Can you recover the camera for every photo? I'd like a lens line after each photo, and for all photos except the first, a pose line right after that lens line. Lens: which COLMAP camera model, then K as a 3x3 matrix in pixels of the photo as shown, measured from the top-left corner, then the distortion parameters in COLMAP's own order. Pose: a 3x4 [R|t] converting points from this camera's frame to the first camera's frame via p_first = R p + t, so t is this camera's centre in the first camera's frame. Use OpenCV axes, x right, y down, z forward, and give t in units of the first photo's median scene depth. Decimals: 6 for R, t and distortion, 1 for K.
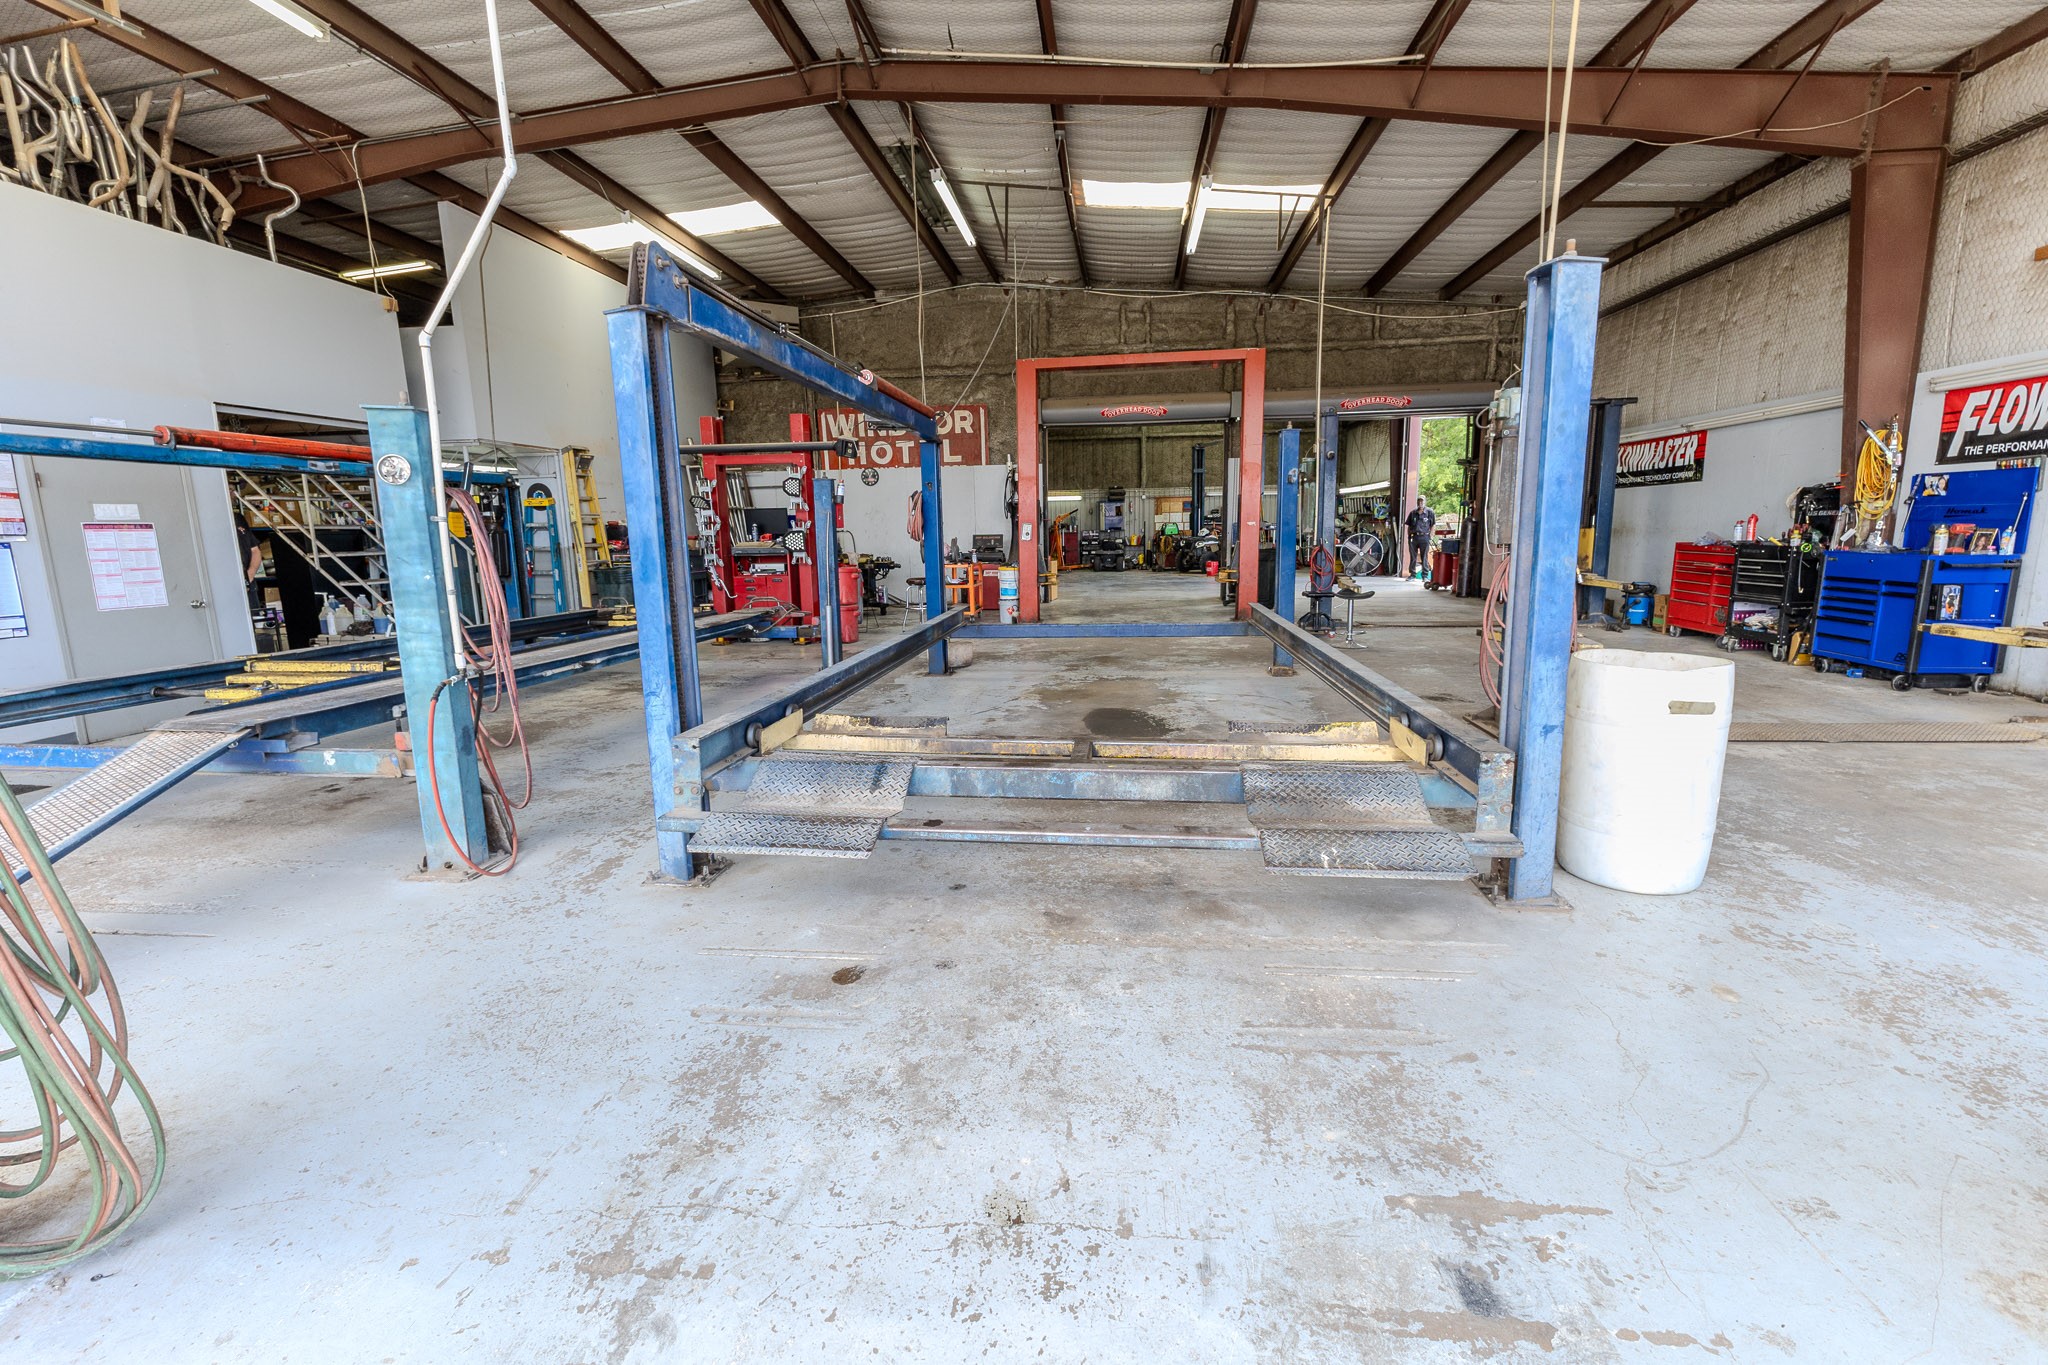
lens RADIAL K [[858.6, 0, 1024.0], [0, 858.6, 682.5], [0, 0, 1]] dist [0.001592, -0.000791]
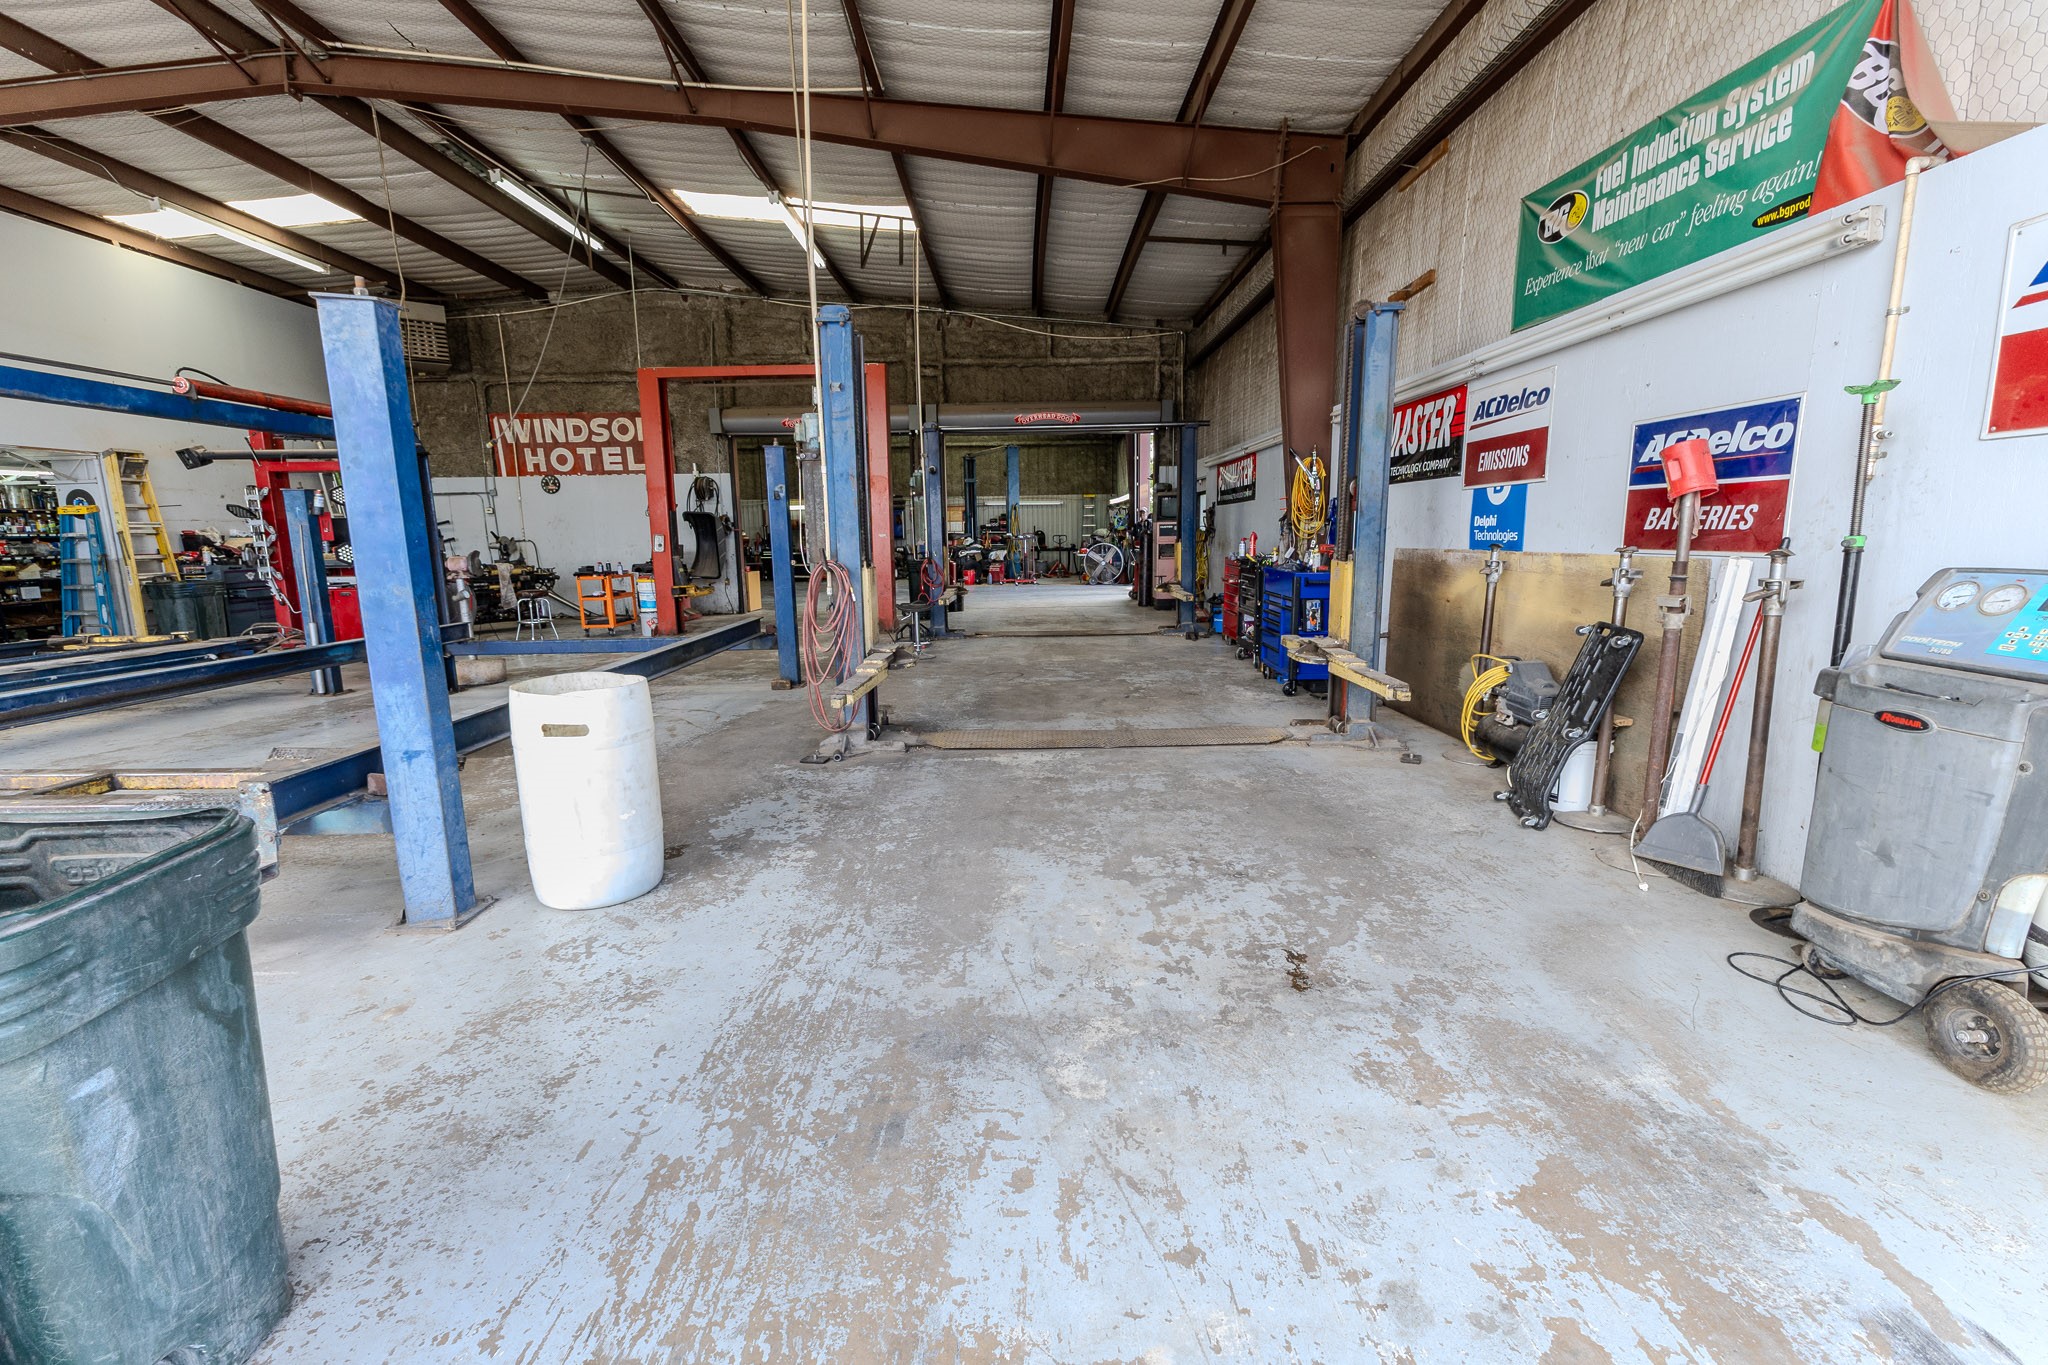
lens RADIAL K [[858.6, 0, 1024.0], [0, 858.6, 682.5], [0, 0, 1]] dist [0.001592, -0.000791]
pose [[0.992291, -0.017492, 0.122693, 0.302356], [0.018342, 0.999815, -0.005799, -0.002968], [-0.122568, 0.008004, 0.992428, -0.025114]]
